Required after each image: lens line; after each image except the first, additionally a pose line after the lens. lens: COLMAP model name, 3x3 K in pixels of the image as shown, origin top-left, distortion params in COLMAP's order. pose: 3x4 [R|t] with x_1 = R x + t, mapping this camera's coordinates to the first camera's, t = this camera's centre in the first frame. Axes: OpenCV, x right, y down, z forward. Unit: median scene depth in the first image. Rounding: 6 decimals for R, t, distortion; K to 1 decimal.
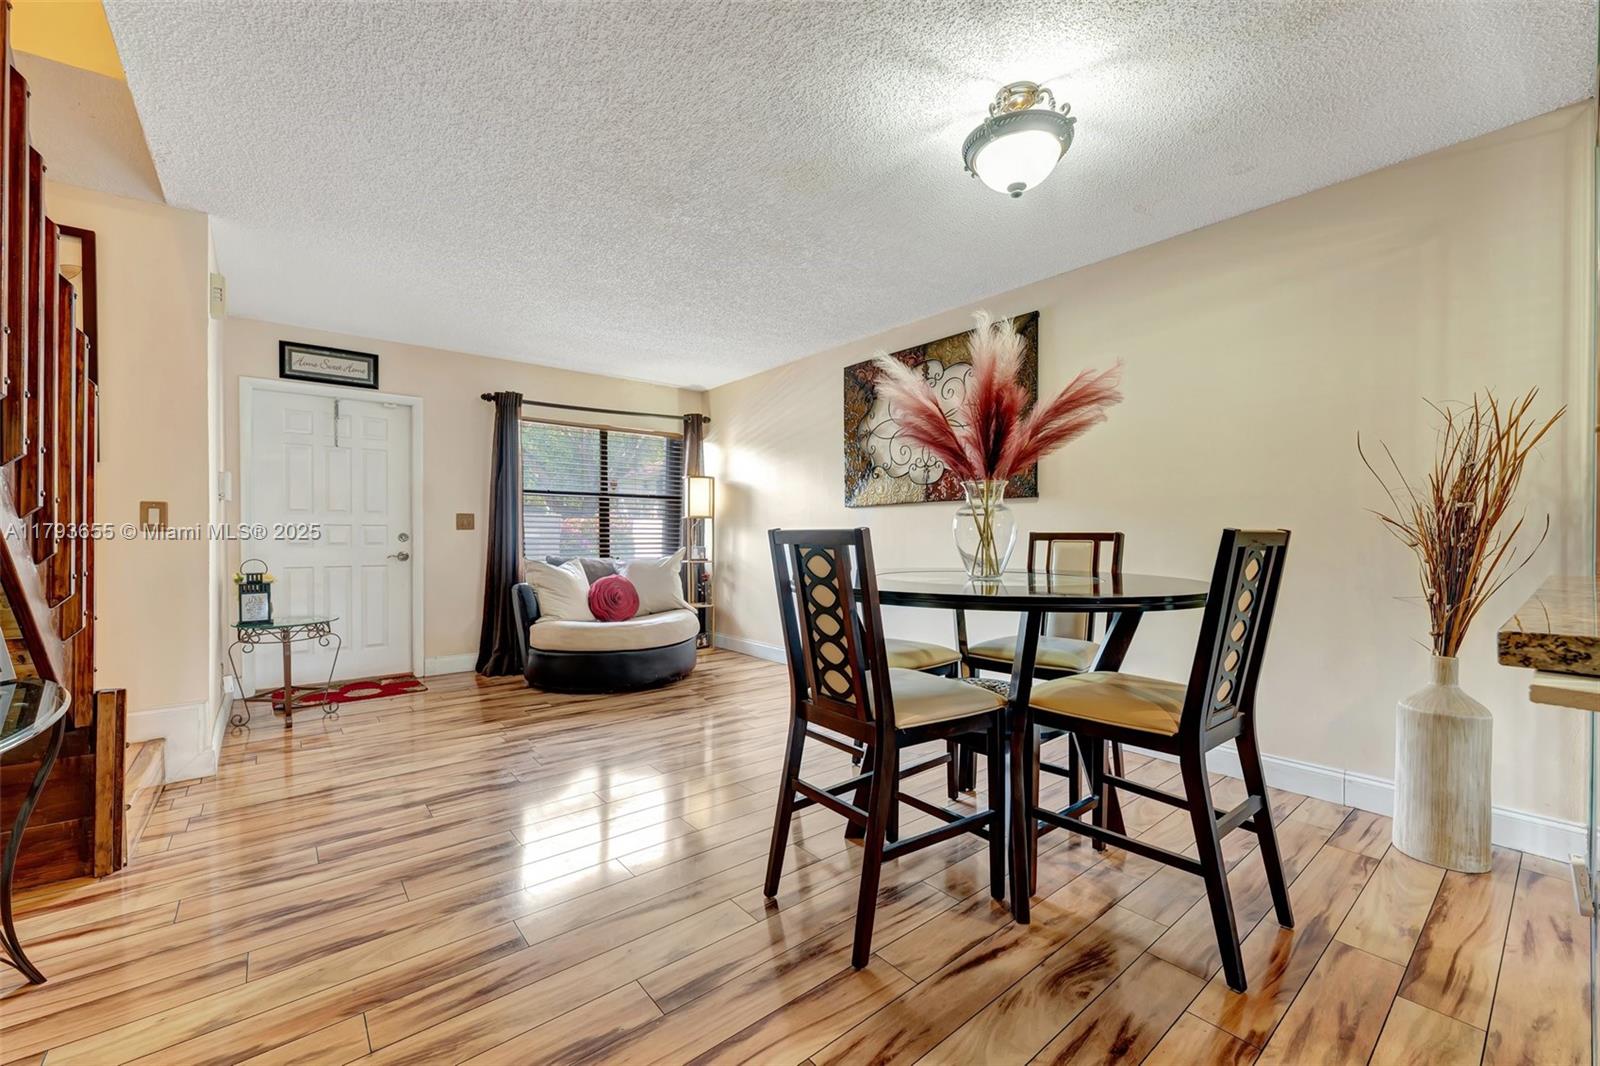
lens RADIAL K [[640.5, 0, 797.0], [0, 640.5, 536.6], [0, 0, 1]] dist [0.000044, -0.000083]
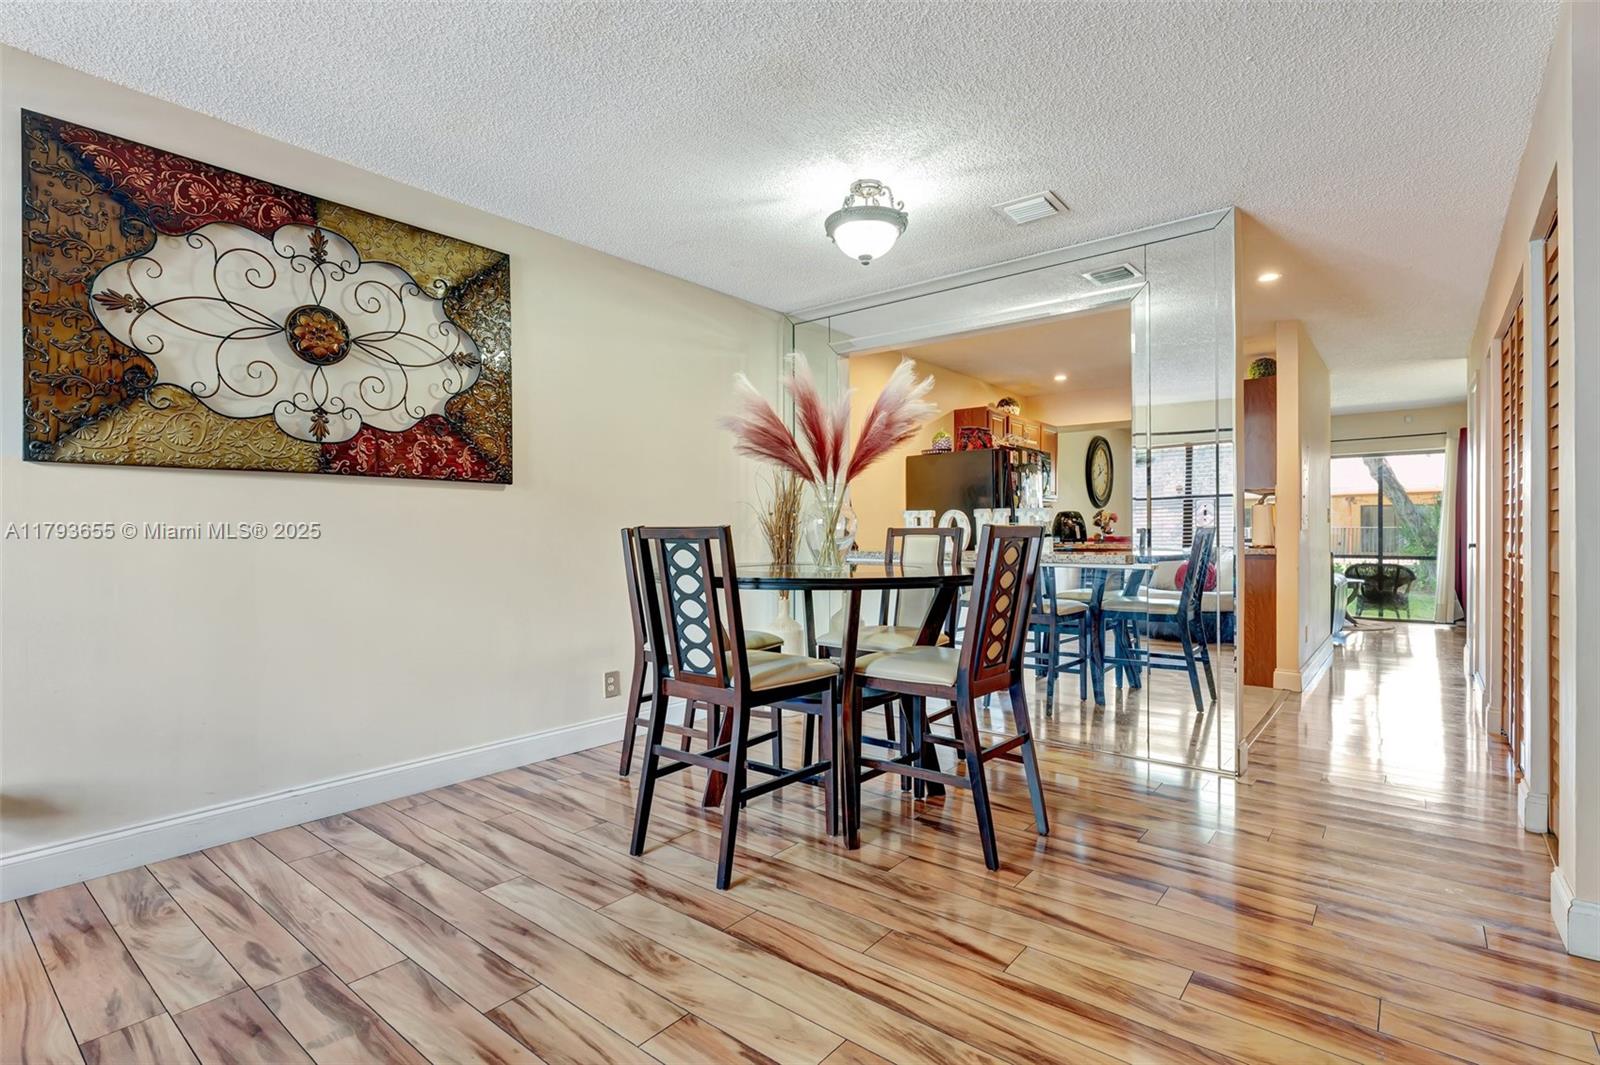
lens RADIAL K [[764.2, 0, 804.4], [0, 764.2, 530.3], [0, 0, 1]] dist [-0.002221, 0.000045]
pose [[-0.205358, 0.002070, 0.978685, -0.605778], [0.003639, 0.999992, -0.001351, -0.000133], [-0.978680, 0.003284, -0.205364, 0.777136]]
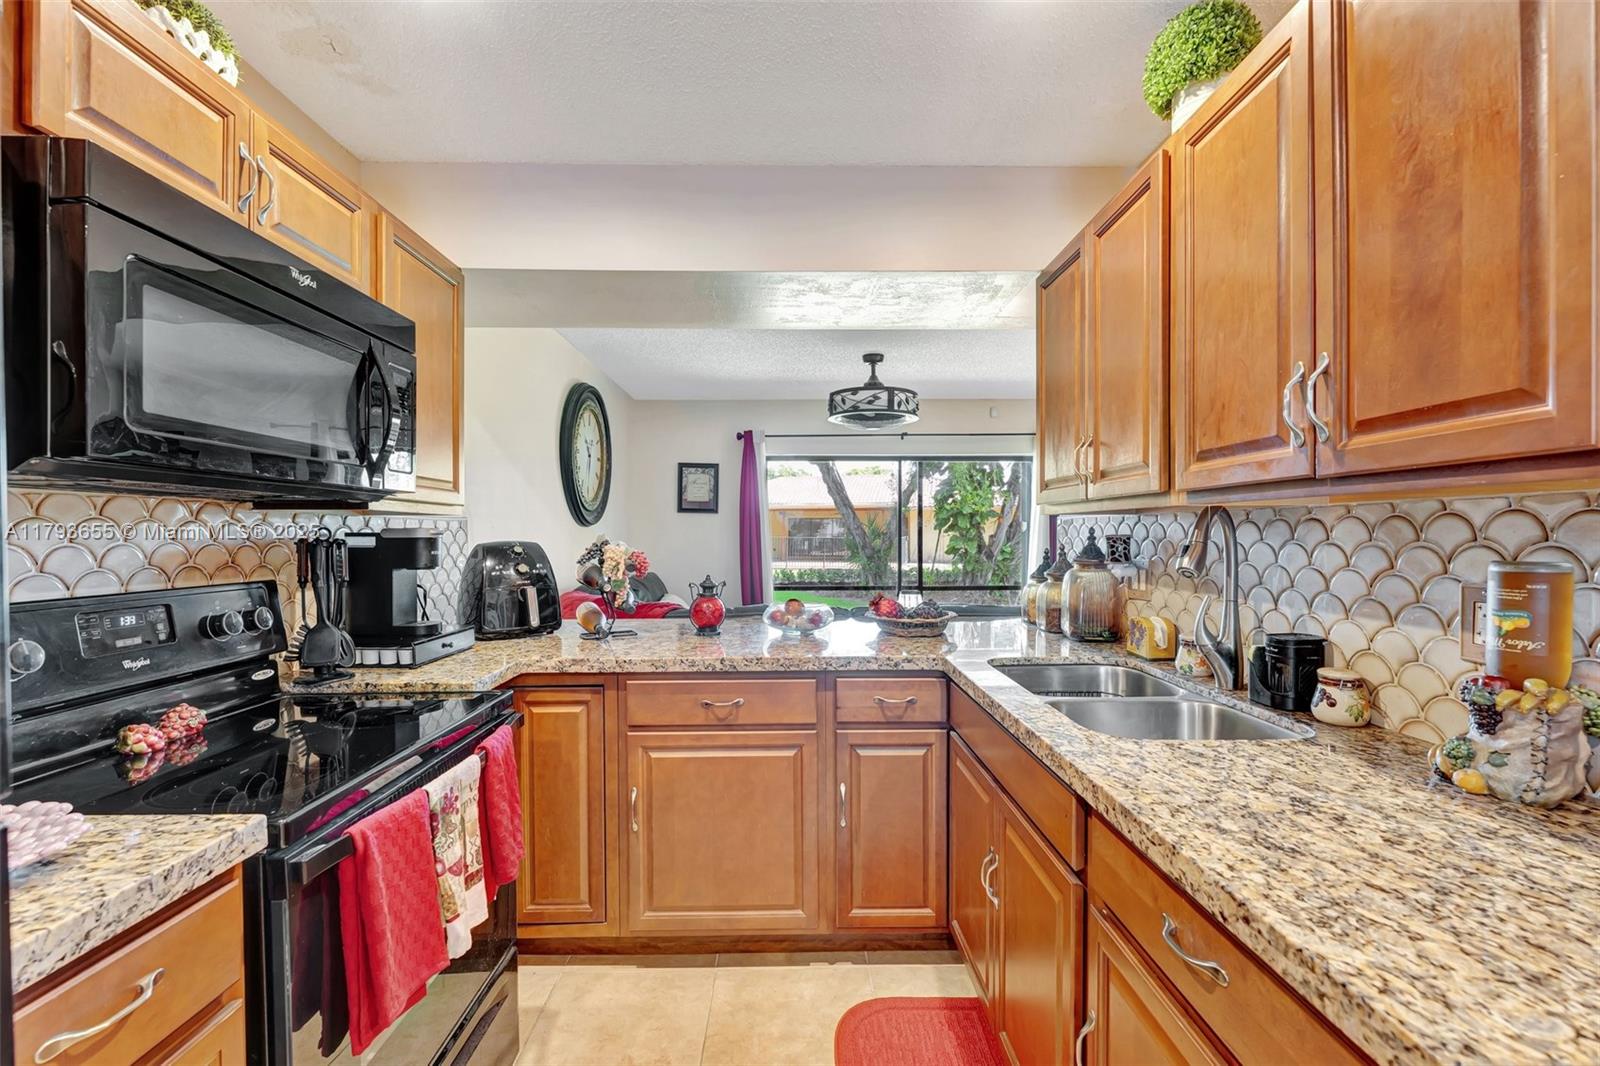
lens RADIAL K [[673.1, 0, 802.2], [0, 673.1, 537.7], [0, 0, 1]] dist [-0.000047, 0.000099]
pose [[-0.783667, -0.002627, 0.621175, 0.706798], [0.001239, 0.999982, 0.005793, -0.061071], [-0.621179, 0.005309, -0.783650, -0.053285]]
